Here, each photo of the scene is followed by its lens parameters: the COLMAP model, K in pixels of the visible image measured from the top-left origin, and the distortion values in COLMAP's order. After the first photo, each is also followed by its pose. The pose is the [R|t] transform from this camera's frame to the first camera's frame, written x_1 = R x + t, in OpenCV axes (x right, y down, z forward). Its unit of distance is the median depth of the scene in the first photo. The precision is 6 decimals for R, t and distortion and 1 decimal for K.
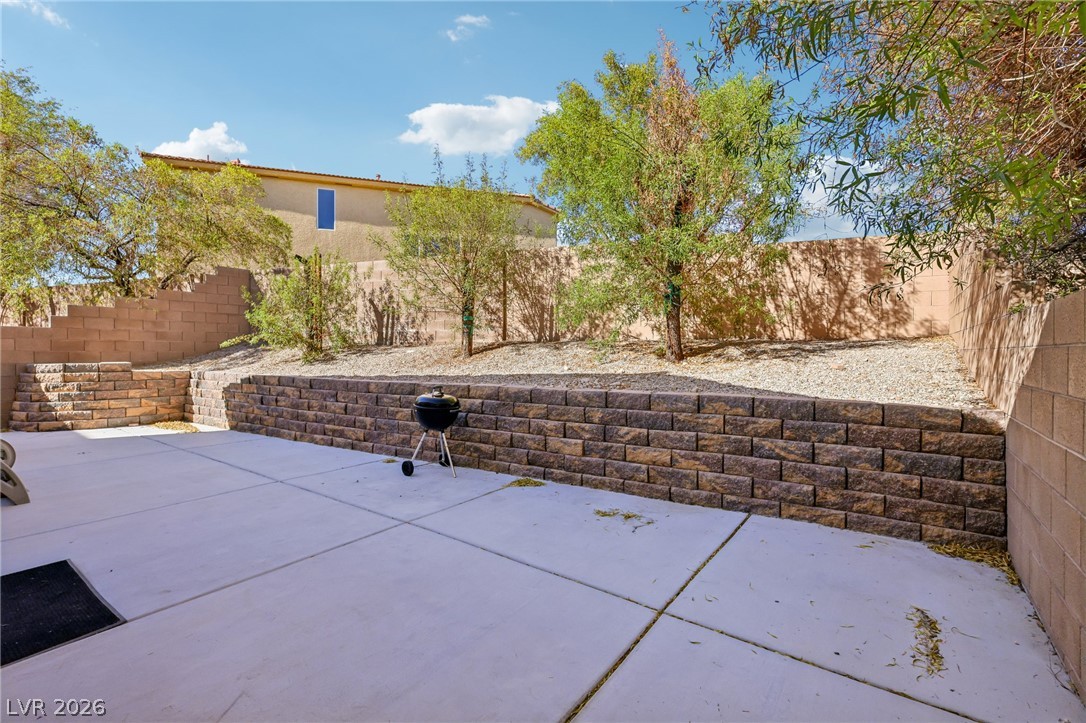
lens RADIAL K [[471.4, 0, 543.5], [0, 471.4, 355.0], [0, 0, 1]] dist [0.000446, 0.000214]
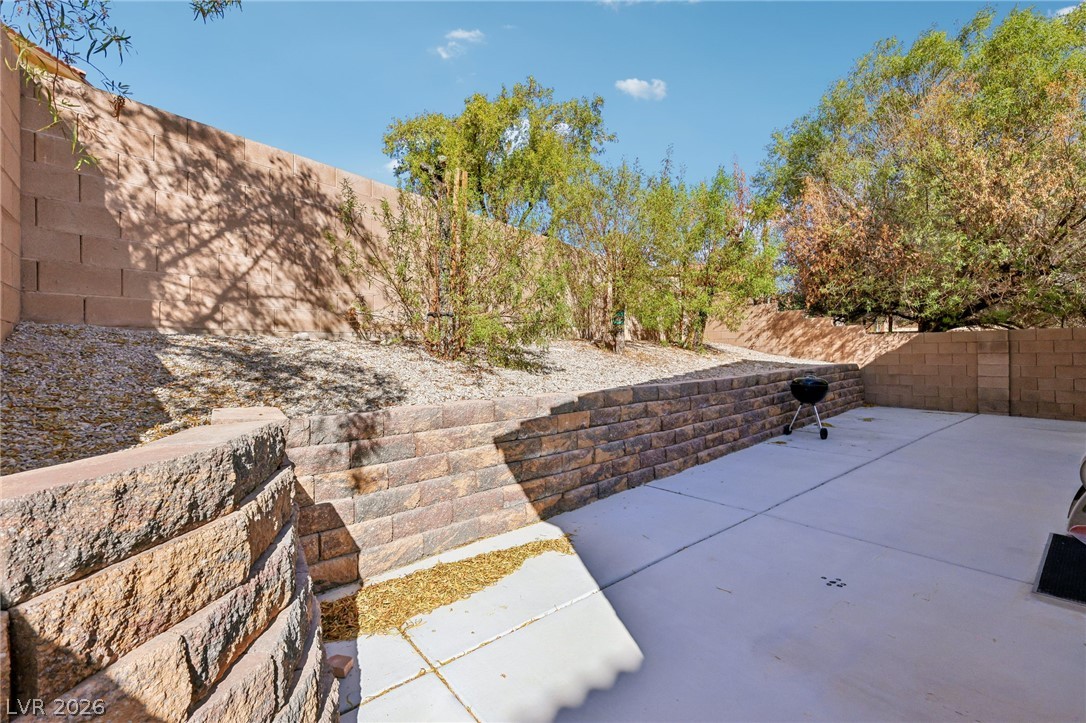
lens RADIAL K [[471.4, 0, 543.5], [0, 471.4, 355.0], [0, 0, 1]] dist [0.000446, 0.000214]
pose [[0.267932, -0.013756, 0.963340, -1.174250], [0.022194, 0.999721, 0.008103, -0.006046], [-0.963182, 0.019210, 0.268162, 0.928402]]
